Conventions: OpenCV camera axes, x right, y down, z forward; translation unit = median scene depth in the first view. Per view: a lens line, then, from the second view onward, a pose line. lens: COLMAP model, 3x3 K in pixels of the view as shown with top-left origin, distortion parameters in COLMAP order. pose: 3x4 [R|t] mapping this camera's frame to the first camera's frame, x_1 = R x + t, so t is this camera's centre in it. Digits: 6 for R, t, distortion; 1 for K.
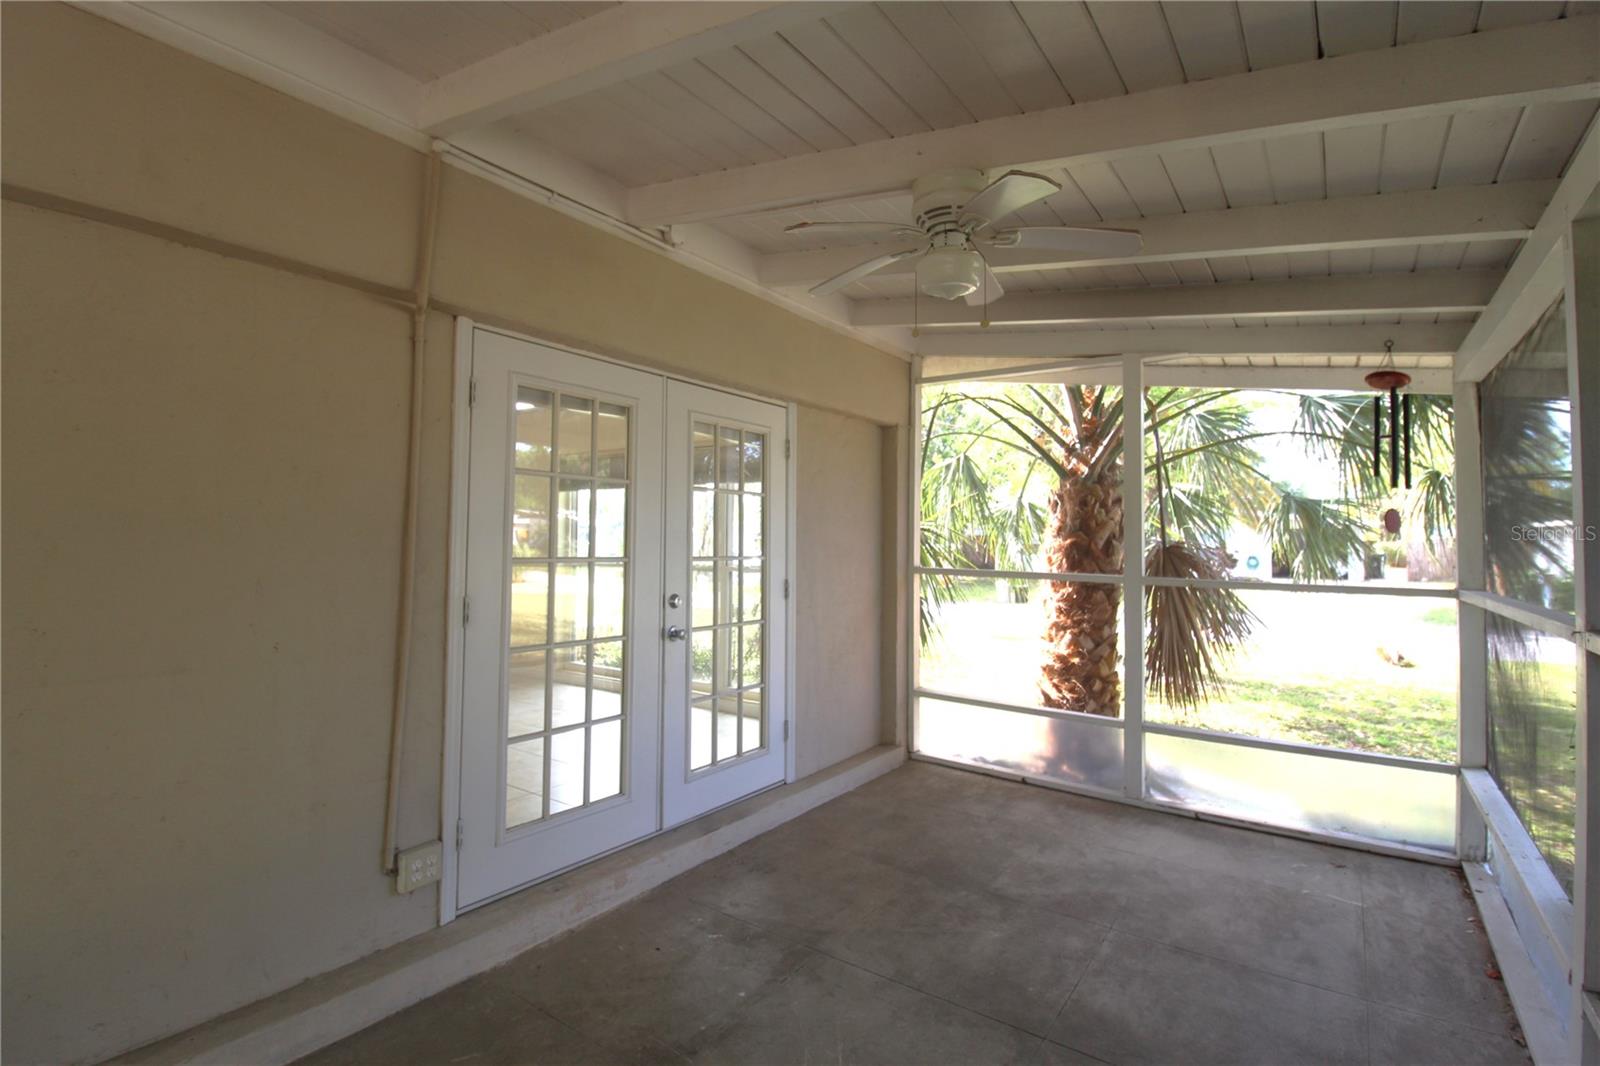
lens RADIAL K [[757.7, 0, 809.8], [0, 757.7, 527.5], [0, 0, 1]] dist [-0.023584, -0.003876]
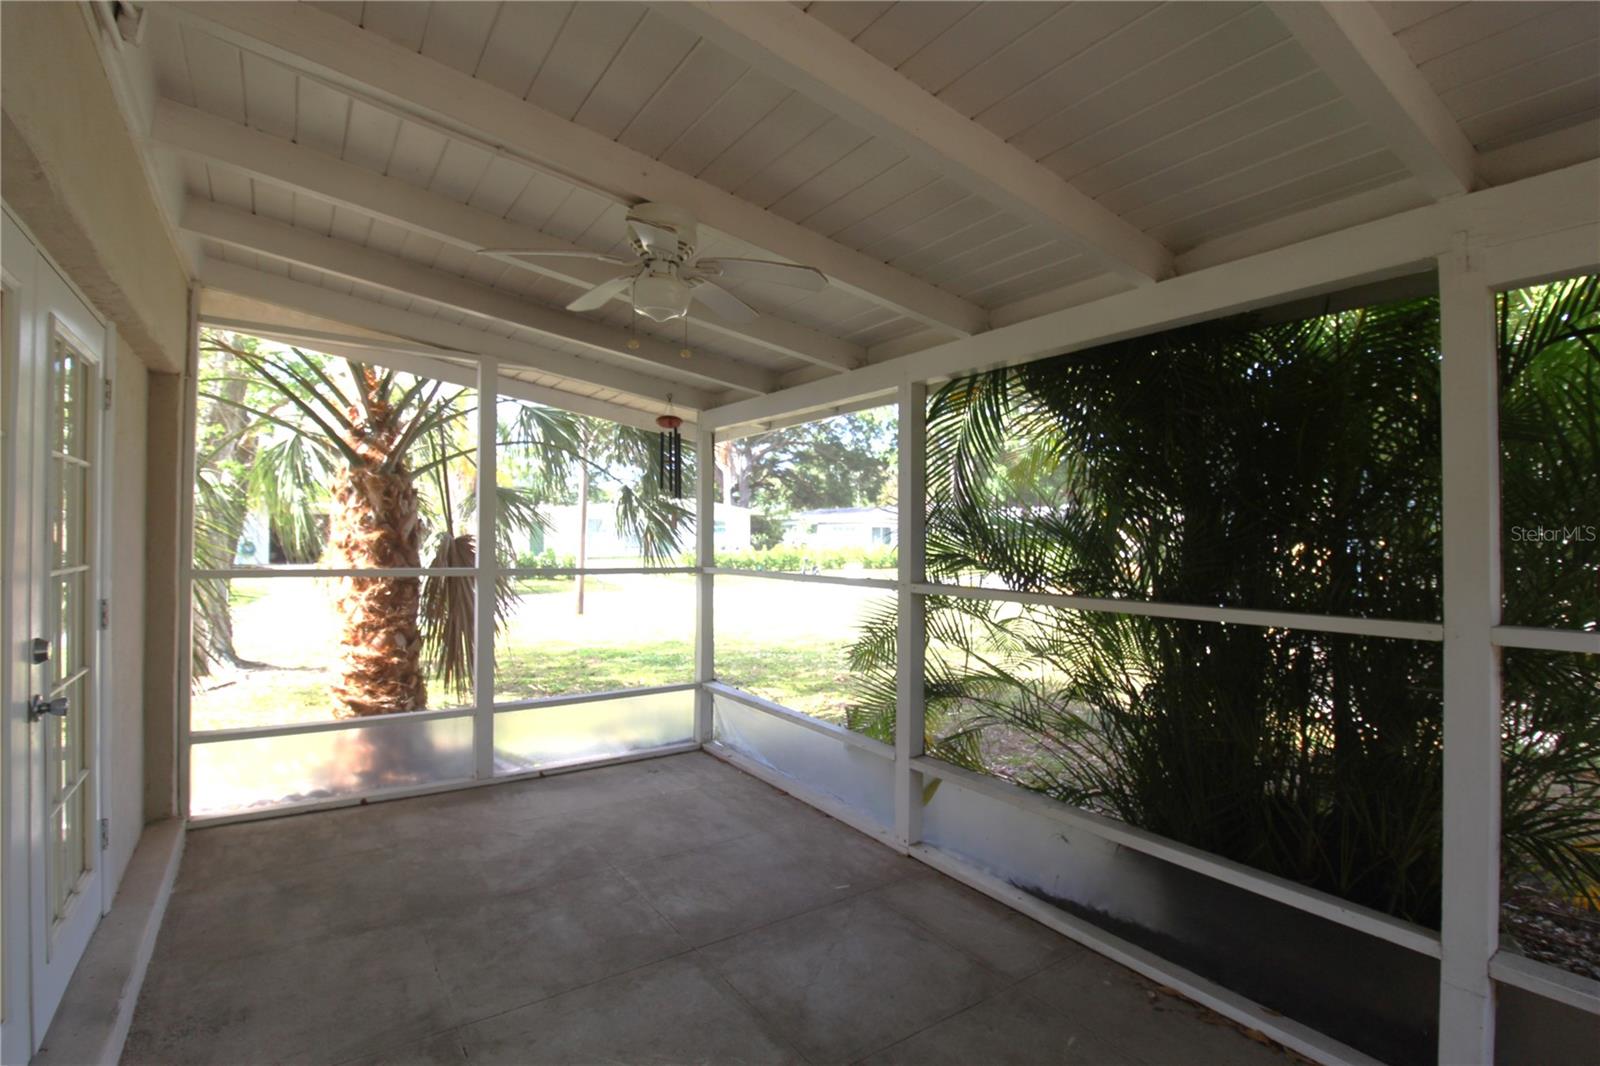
lens RADIAL K [[750.3, 0, 813.3], [0, 750.3, 532.4], [0, 0, 1]] dist [-0.001029, -0.011844]
pose [[0.326534, -0.002855, 0.945181, -0.430788], [-0.024974, 0.999620, 0.011647, -0.009777], [-0.944855, -0.027408, 0.326339, 0.239113]]
